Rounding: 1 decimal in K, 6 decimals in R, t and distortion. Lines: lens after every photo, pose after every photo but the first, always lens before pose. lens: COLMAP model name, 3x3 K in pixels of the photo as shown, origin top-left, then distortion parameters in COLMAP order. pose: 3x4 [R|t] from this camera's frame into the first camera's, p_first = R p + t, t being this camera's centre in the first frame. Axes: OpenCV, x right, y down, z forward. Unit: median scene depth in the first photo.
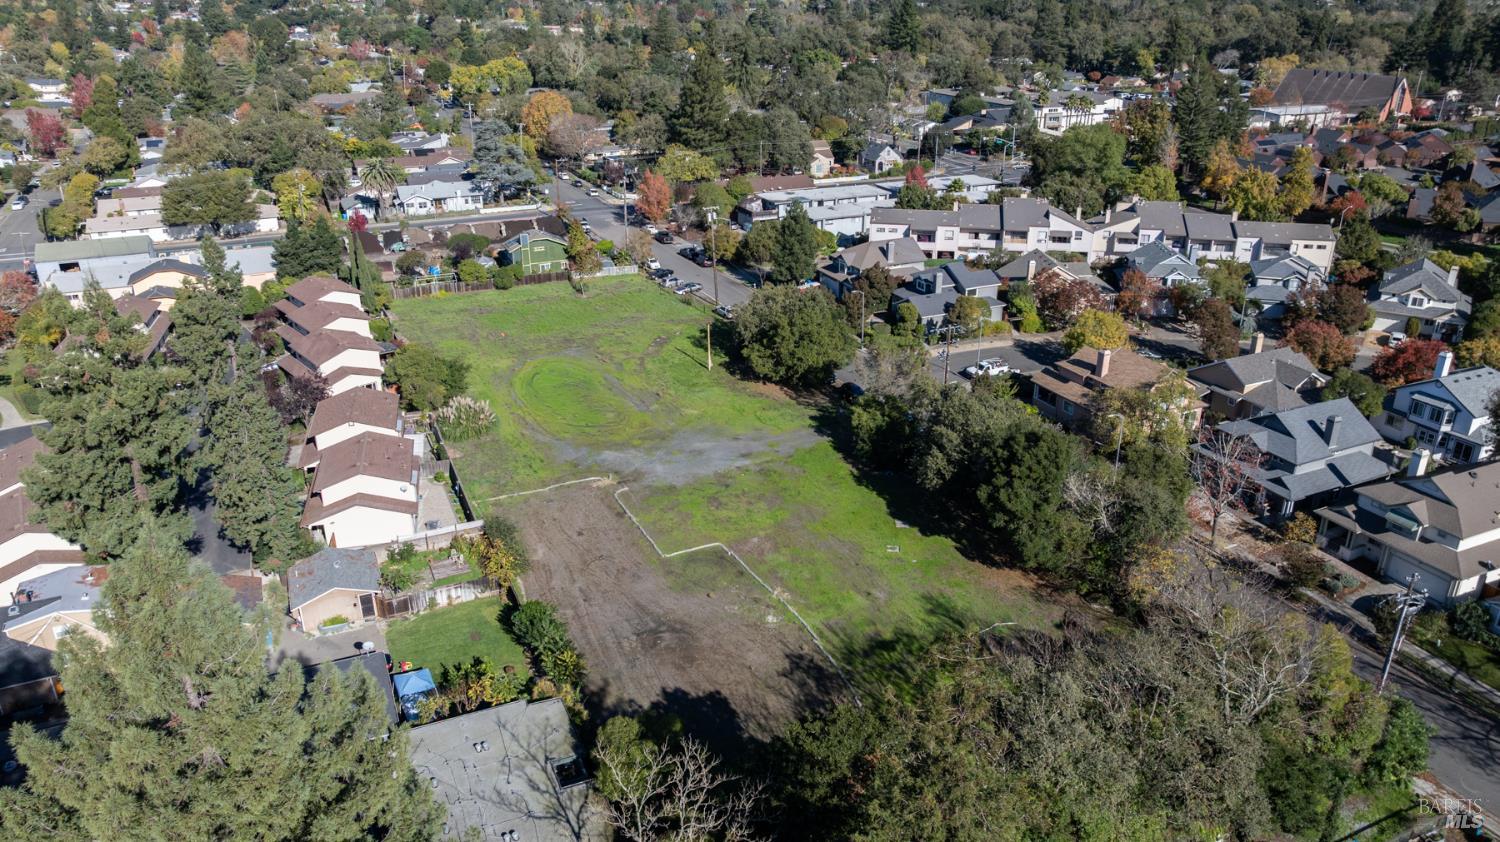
lens RADIAL K [[1056.9, 0, 750.0], [0, 1056.9, 421.0], [0, 0, 1]] dist [-0.038569, 0.053132]
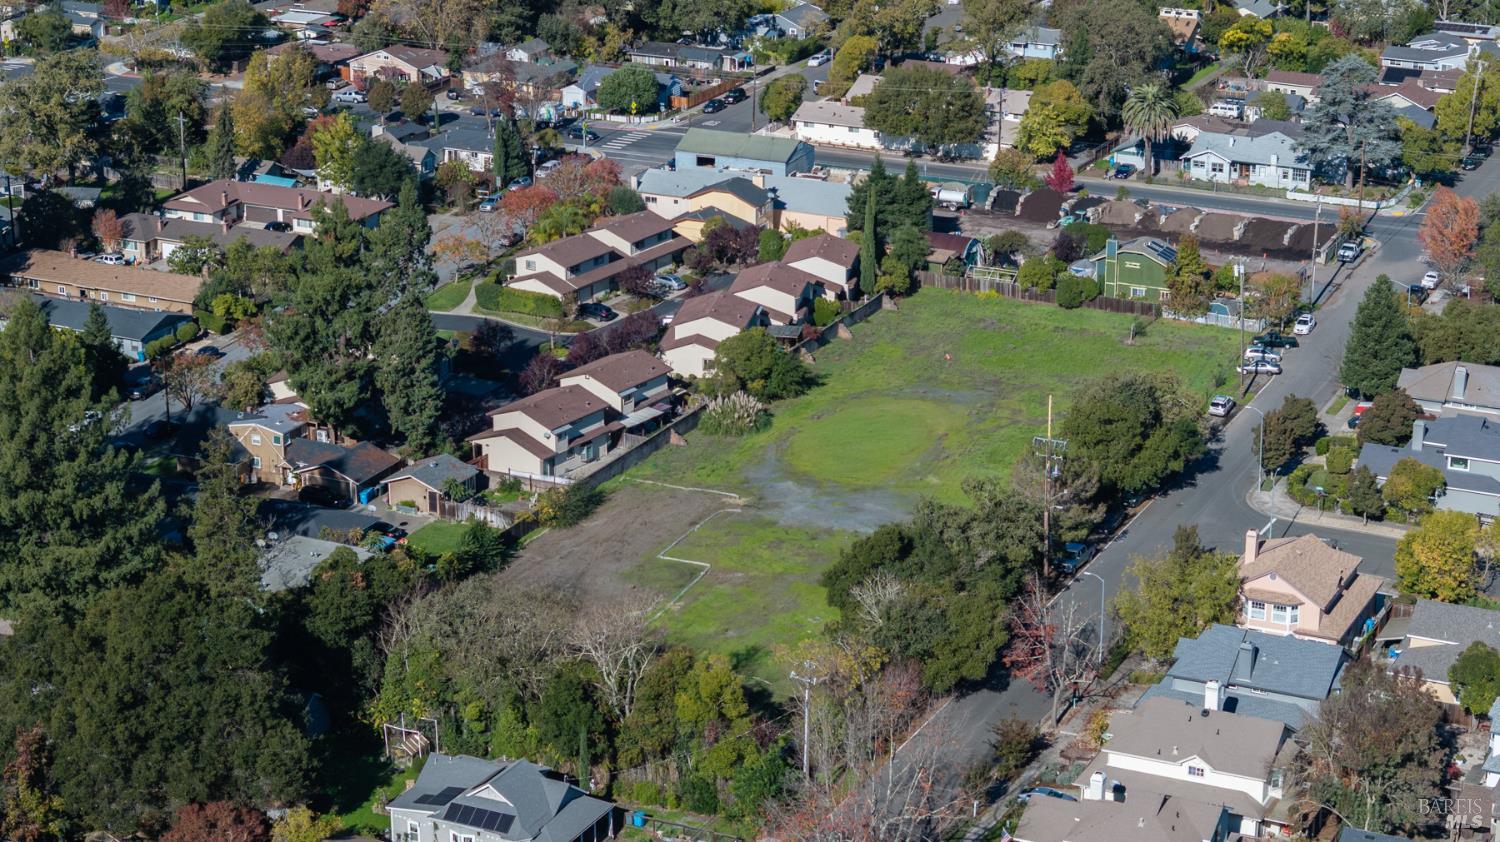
lens RADIAL K [[3014.7, 0, 750.0], [0, 3014.7, 421.0], [0, 0, 1]] dist [-0.095569, 0.165304]
pose [[0.642812, 0.248656, -0.724543, 1.047078], [-0.302741, 0.951313, 0.057890, -0.098301], [0.703662, 0.182136, 0.686794, -0.499419]]
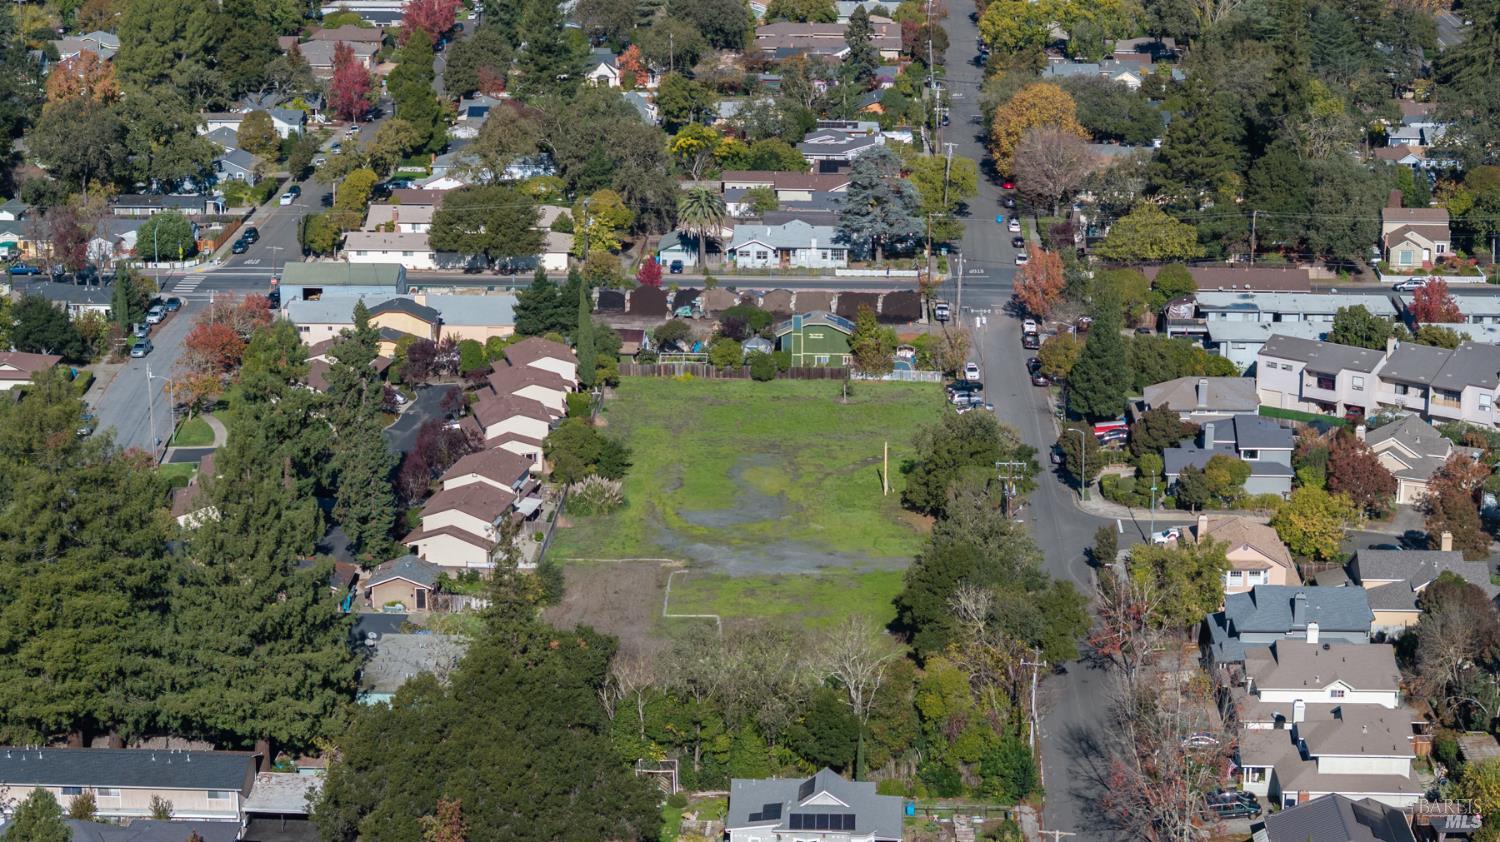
lens RADIAL K [[3014.7, 0, 750.0], [0, 3014.7, 421.0], [0, 0, 1]] dist [-0.095569, 0.165304]
pose [[0.891257, 0.126039, -0.435632, 0.697675], [-0.180302, 0.979900, -0.085370, 0.092477], [0.416116, 0.154631, 0.896068, -0.957558]]
